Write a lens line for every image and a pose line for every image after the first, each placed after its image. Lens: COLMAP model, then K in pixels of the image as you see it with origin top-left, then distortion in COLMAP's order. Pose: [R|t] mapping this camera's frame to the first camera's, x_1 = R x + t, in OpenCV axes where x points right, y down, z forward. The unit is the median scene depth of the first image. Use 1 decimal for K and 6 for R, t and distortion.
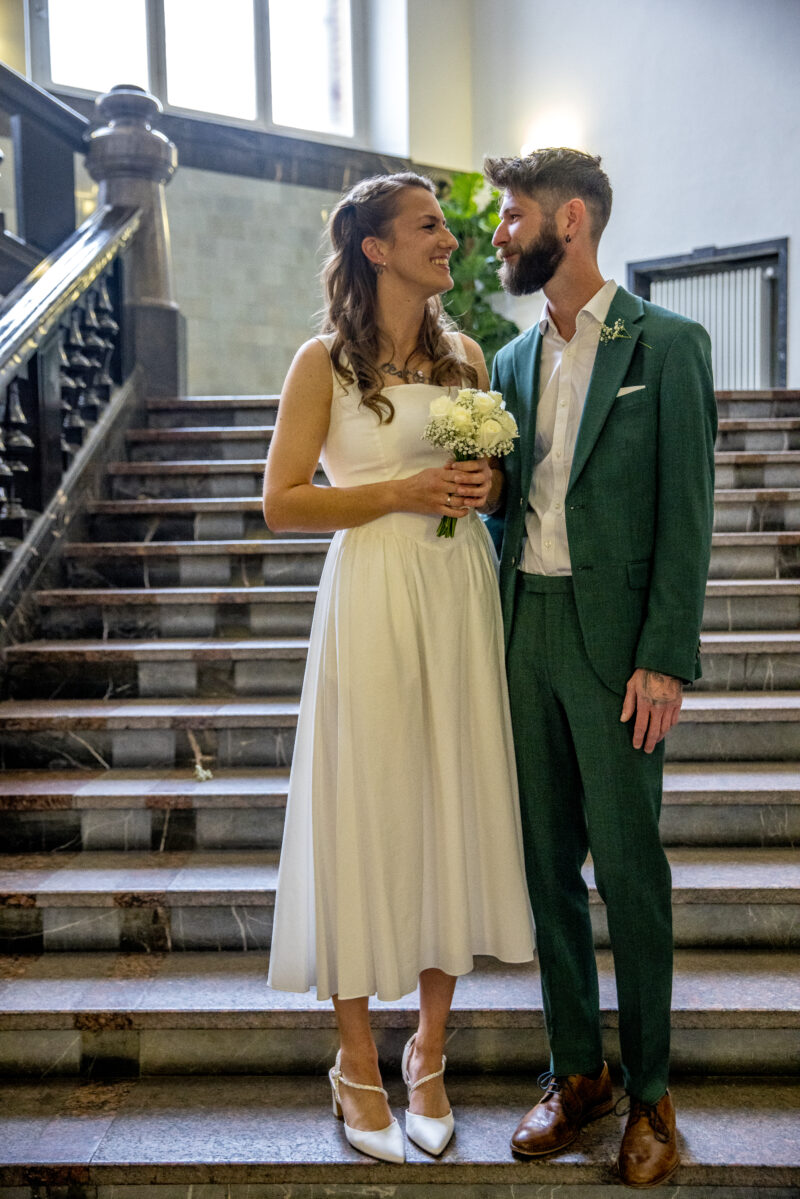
lens RADIAL K [[1355.9, 0, 400.0], [0, 1355.9, 602.3], [0, 0, 1]] dist [0.057360, 0.000000]
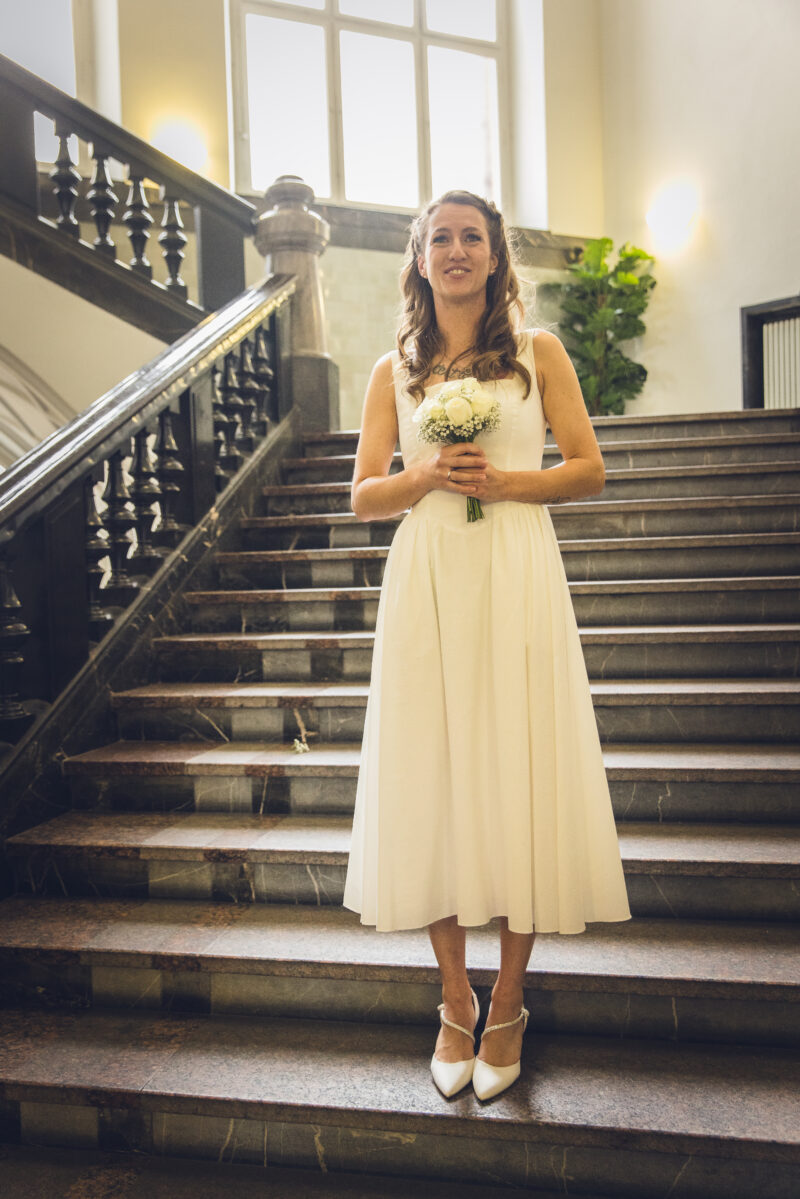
lens RADIAL K [[1095.0, 0, 398.5], [0, 1095.0, 604.2], [0, 0, 1]] dist [0.008628, 0.000000]
pose [[0.983975, -0.008604, -0.178097, 0.095622], [0.006020, 0.999869, -0.015045, 0.020744], [0.178203, 0.013732, 0.983898, 0.110324]]
